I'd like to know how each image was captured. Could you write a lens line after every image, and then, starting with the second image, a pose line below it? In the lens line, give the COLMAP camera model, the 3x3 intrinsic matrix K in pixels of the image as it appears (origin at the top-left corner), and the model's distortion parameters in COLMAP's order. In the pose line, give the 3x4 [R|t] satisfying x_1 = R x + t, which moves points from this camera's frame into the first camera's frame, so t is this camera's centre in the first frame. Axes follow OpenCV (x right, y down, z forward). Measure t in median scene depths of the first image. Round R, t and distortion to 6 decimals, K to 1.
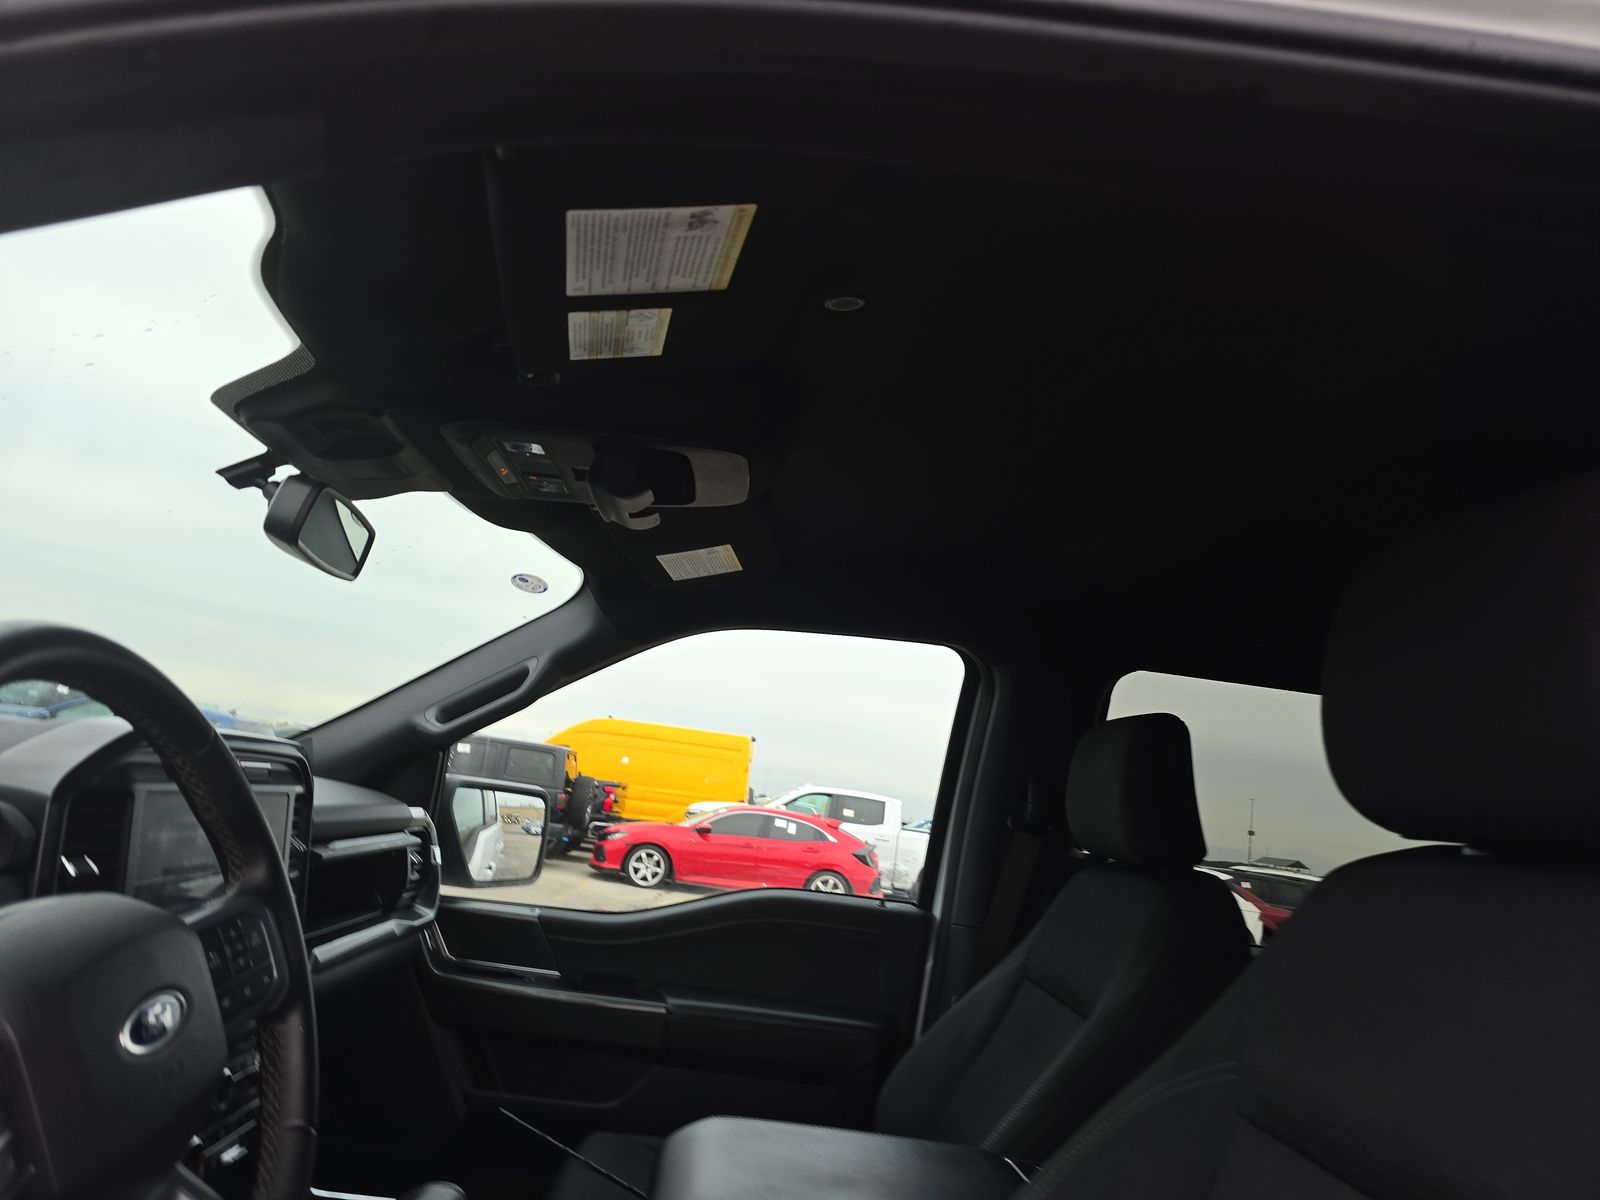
lens RADIAL K [[1088.1, 0, 798.9], [0, 1088.1, 599.3], [0, 0, 1]] dist [0.031712, -0.027266]
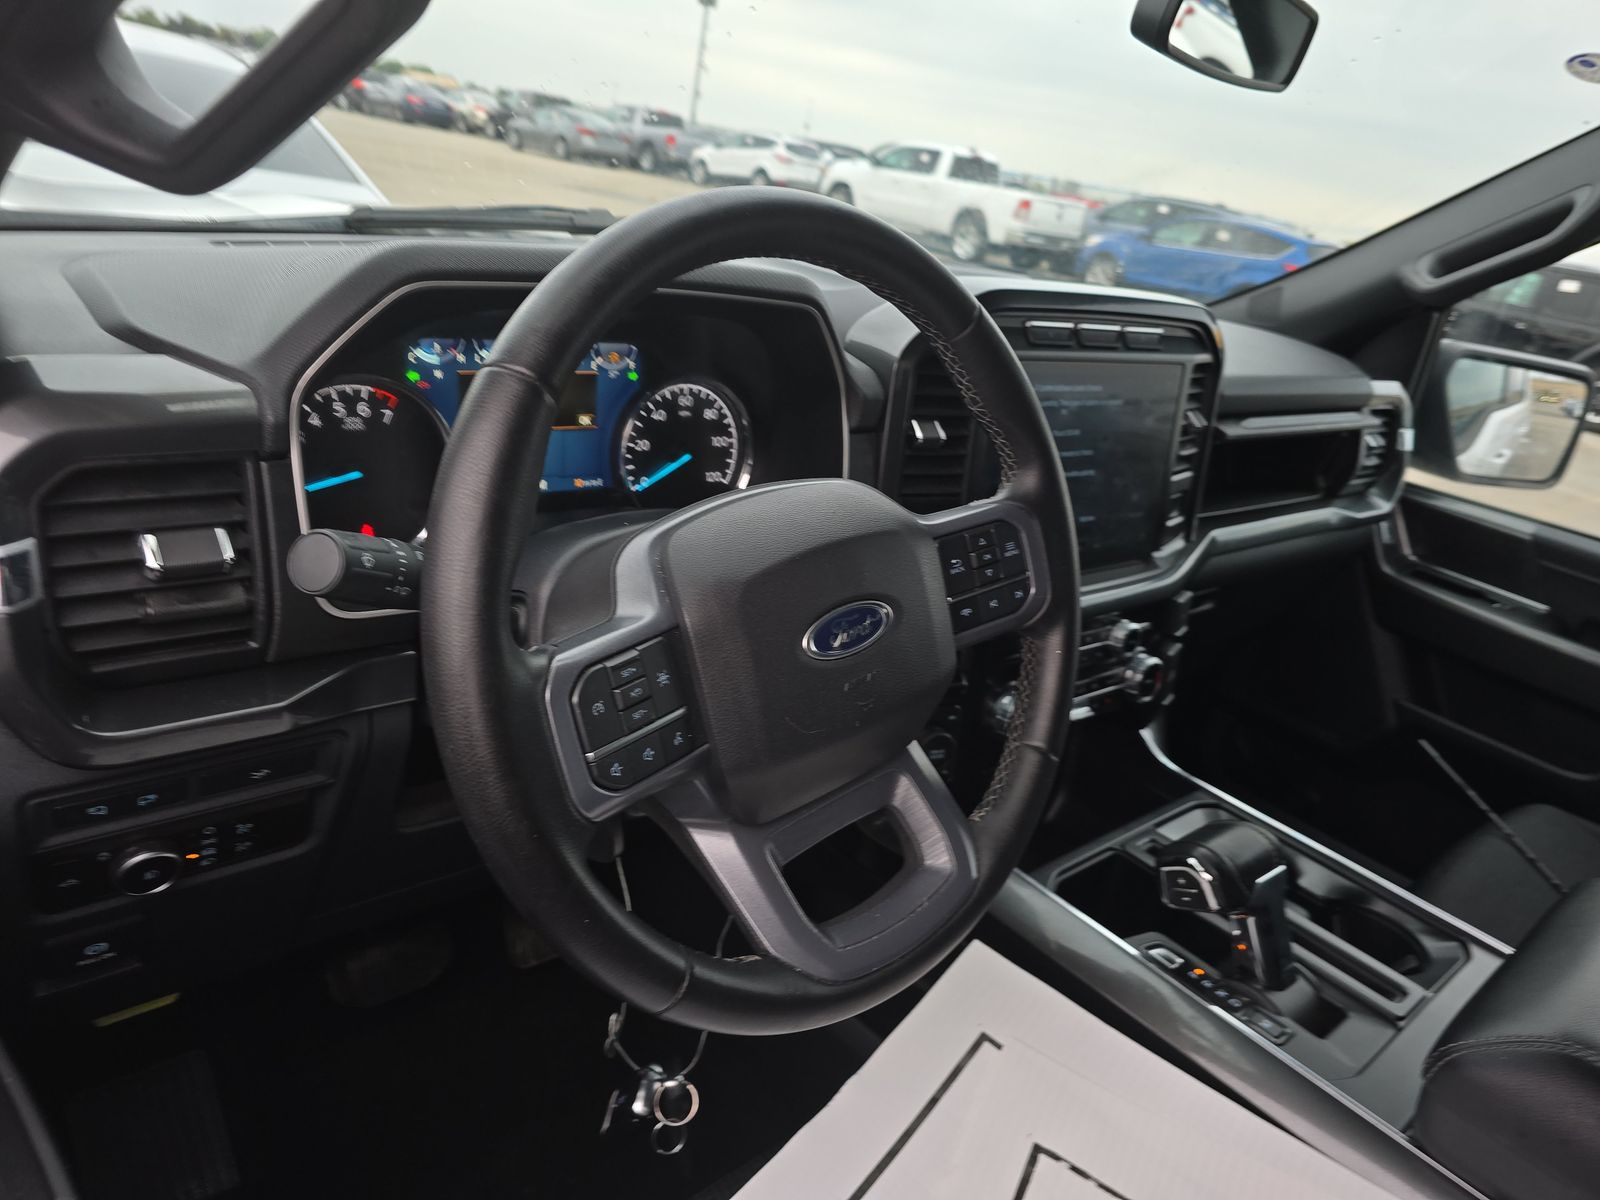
lens RADIAL K [[1088.1, 0, 804.7], [0, 1088.1, 601.8], [0, 0, 1]] dist [0.031712, -0.027266]
pose [[0.624036, 0.264983, -0.735094, 0.029176], [0.063703, 0.920361, 0.385846, -0.003908], [0.778795, -0.287610, 0.557458, 0.143497]]
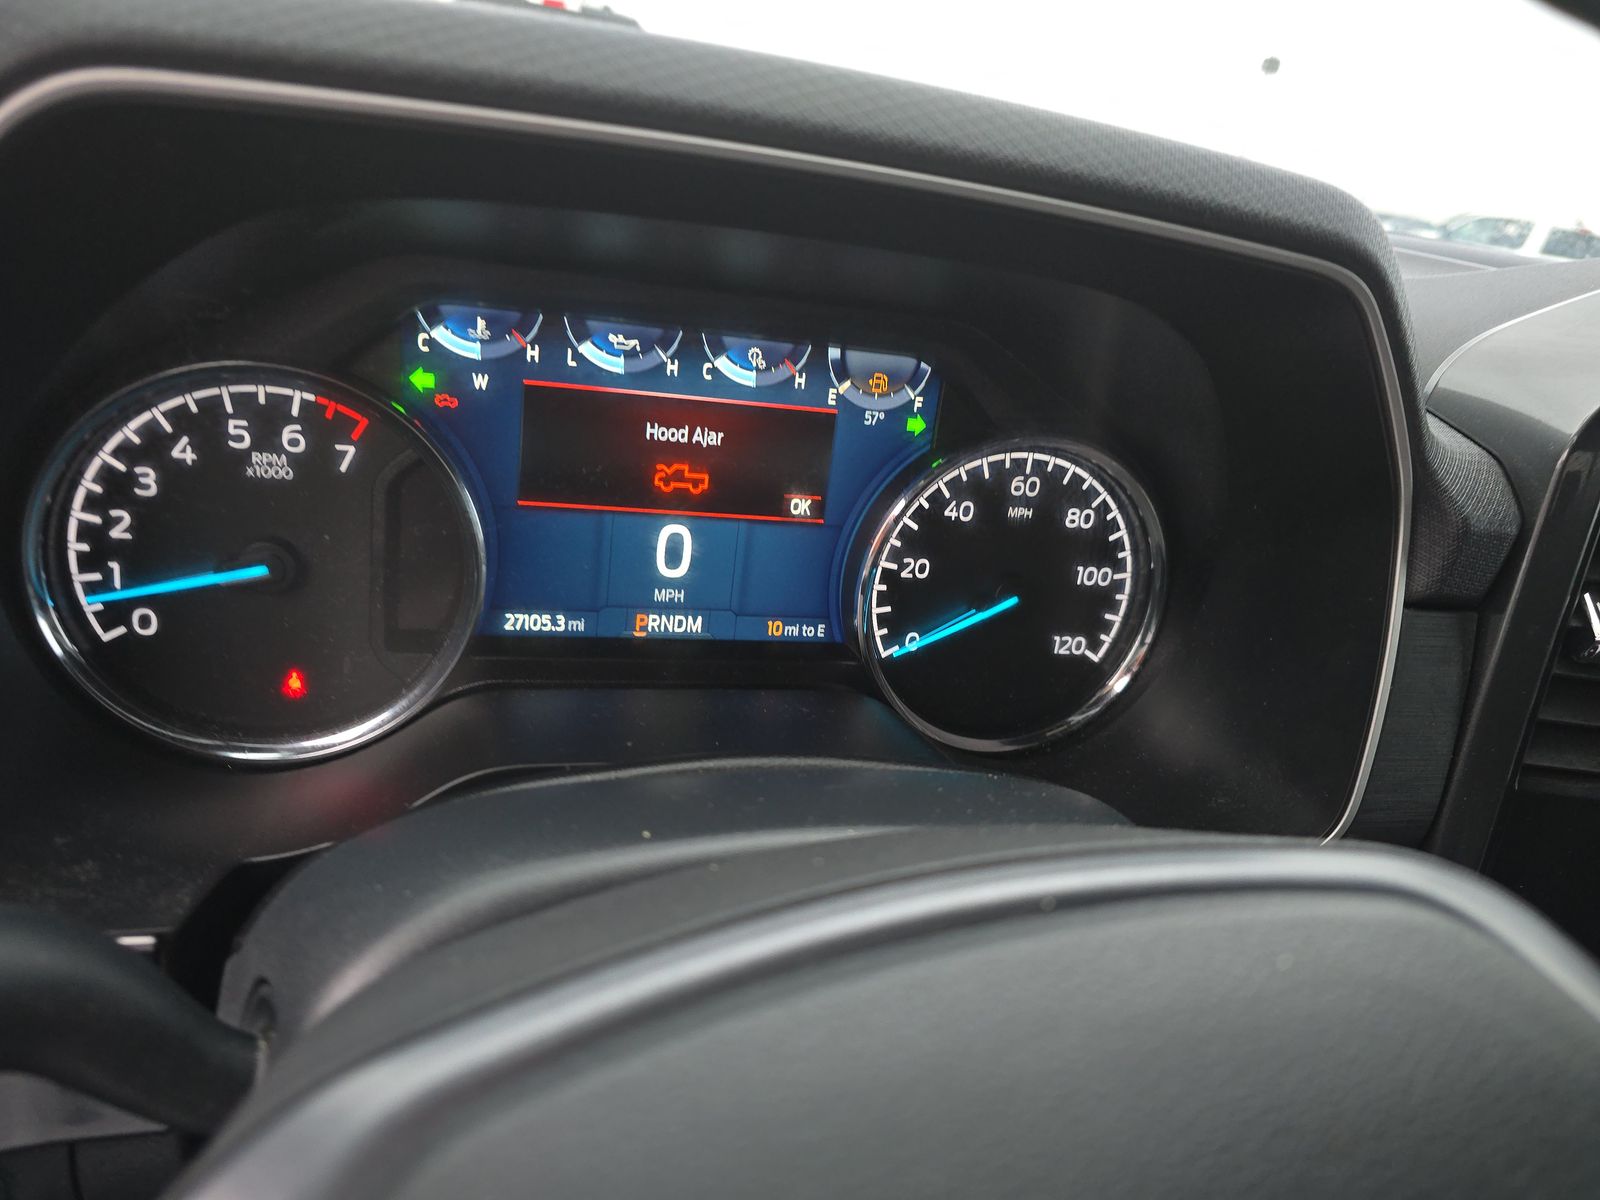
lens RADIAL K [[1088.1, 0, 825.0], [0, 1088.1, 598.0], [0, 0, 1]] dist [0.031712, -0.027266]
pose [[0.240351, 0.283376, -0.928402, -0.170293], [0.050537, 0.951488, 0.303506, 0.047035], [0.969370, -0.119867, 0.214371, 0.302255]]
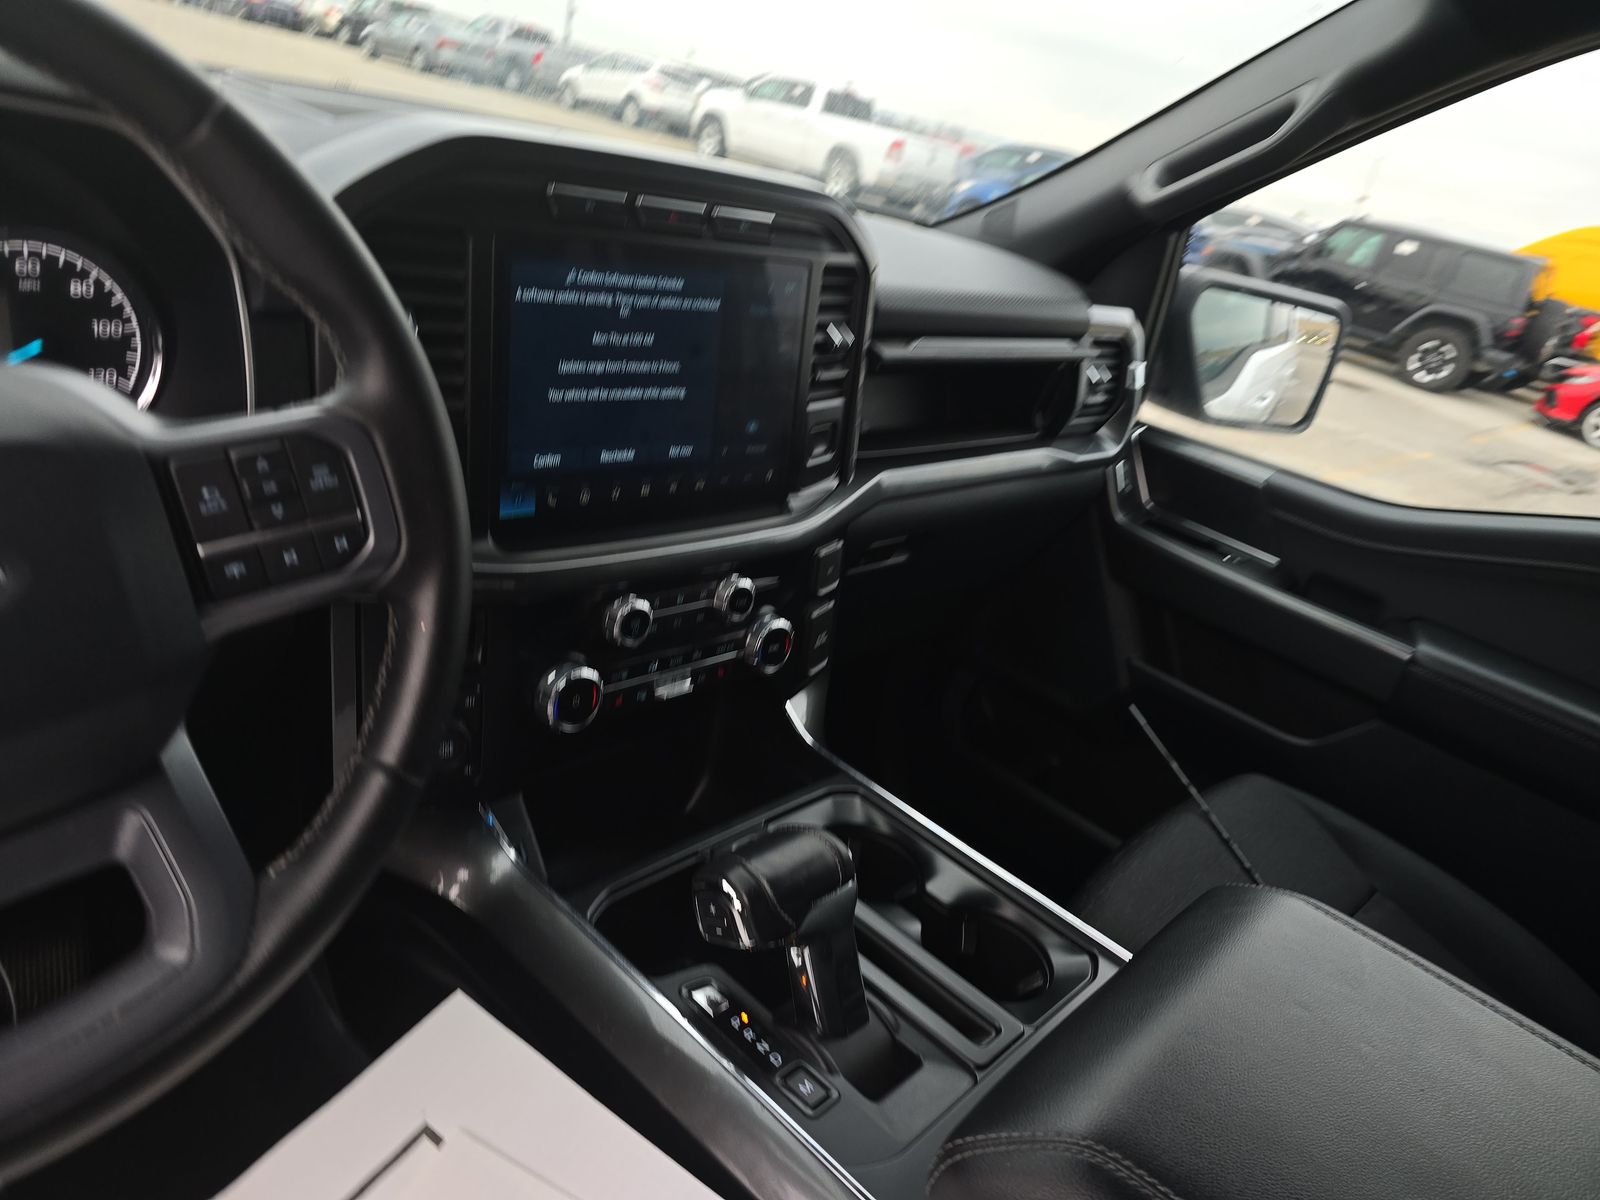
lens RADIAL K [[1088.1, 0, 814.5], [0, 1088.1, 601.8], [0, 0, 1]] dist [0.031712, -0.027266]
pose [[0.700742, 0.303138, -0.645808, 0.047438], [0.012077, 0.900065, 0.435589, 0.043649], [0.713312, -0.313035, 0.627052, 0.321646]]
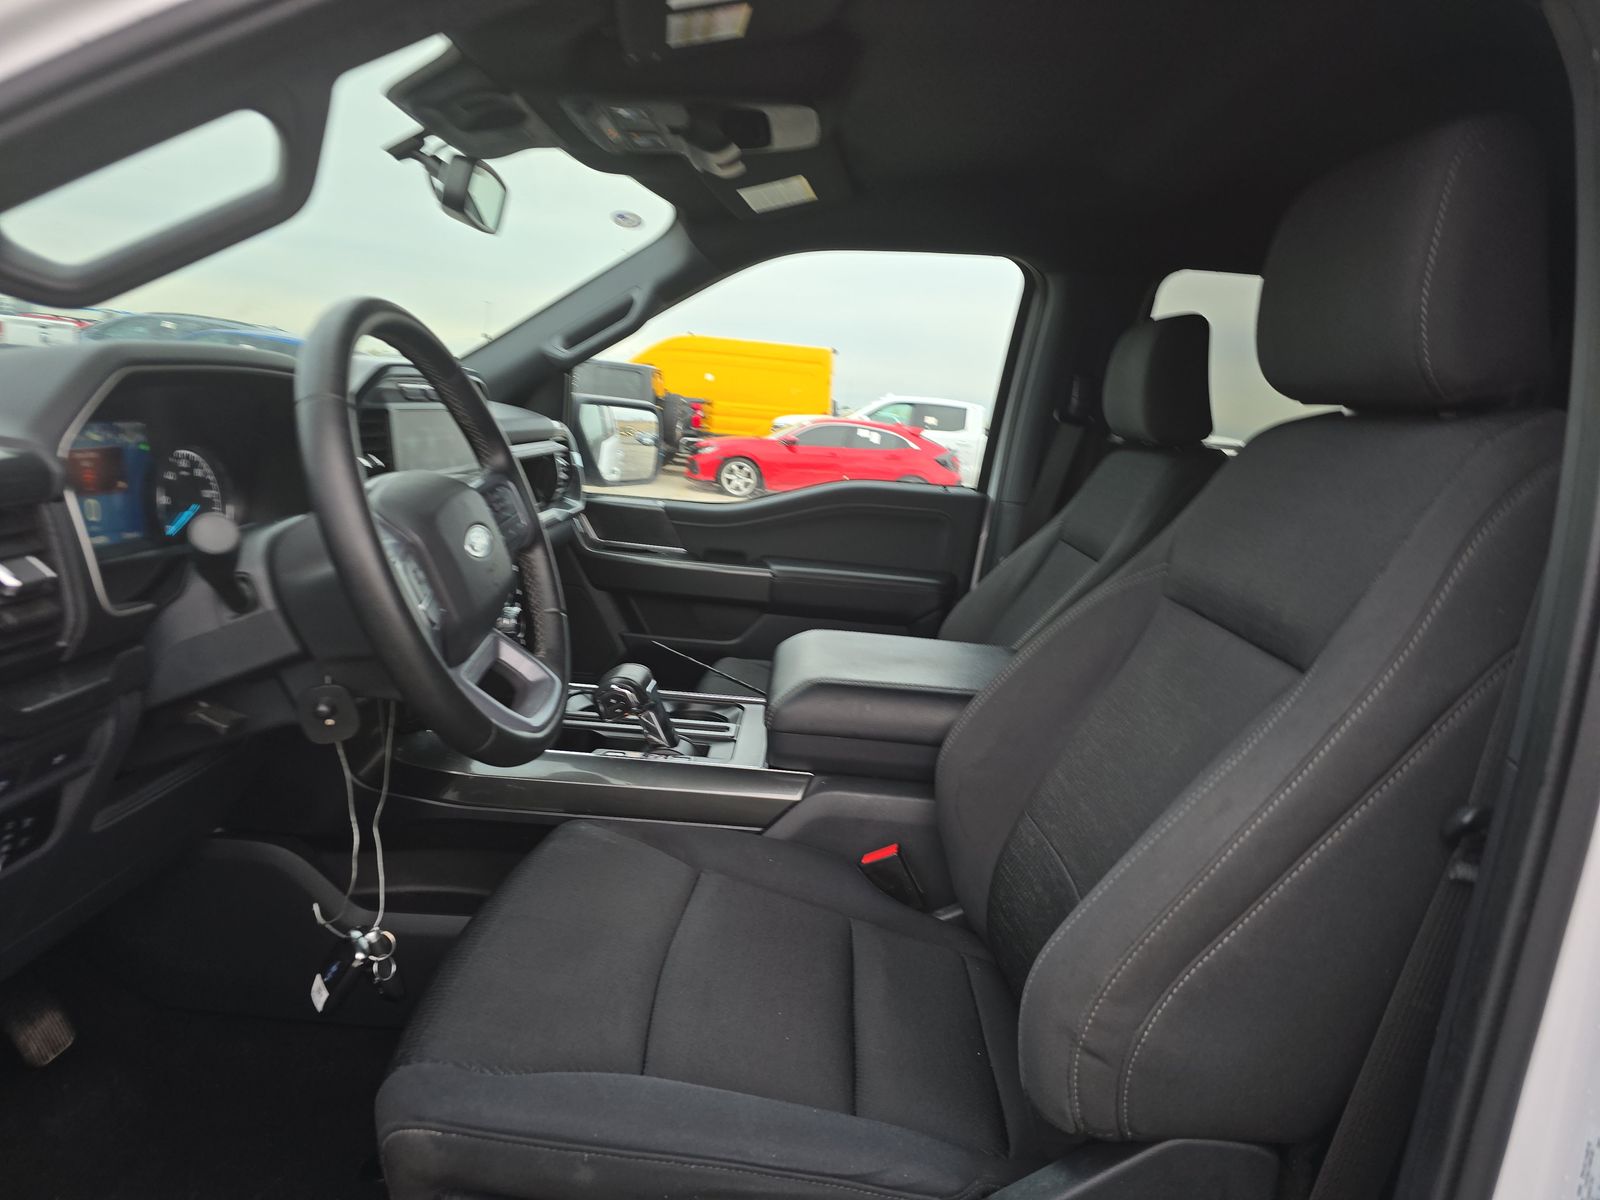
lens RADIAL K [[1088.1, 0, 803.8], [0, 1088.1, 599.7], [0, 0, 1]] dist [0.031712, -0.027266]
pose [[0.996762, -0.025002, -0.076423, 0.010930], [0.049868, 0.937784, 0.343621, -0.025297], [0.063077, -0.346319, 0.935994, -0.181314]]
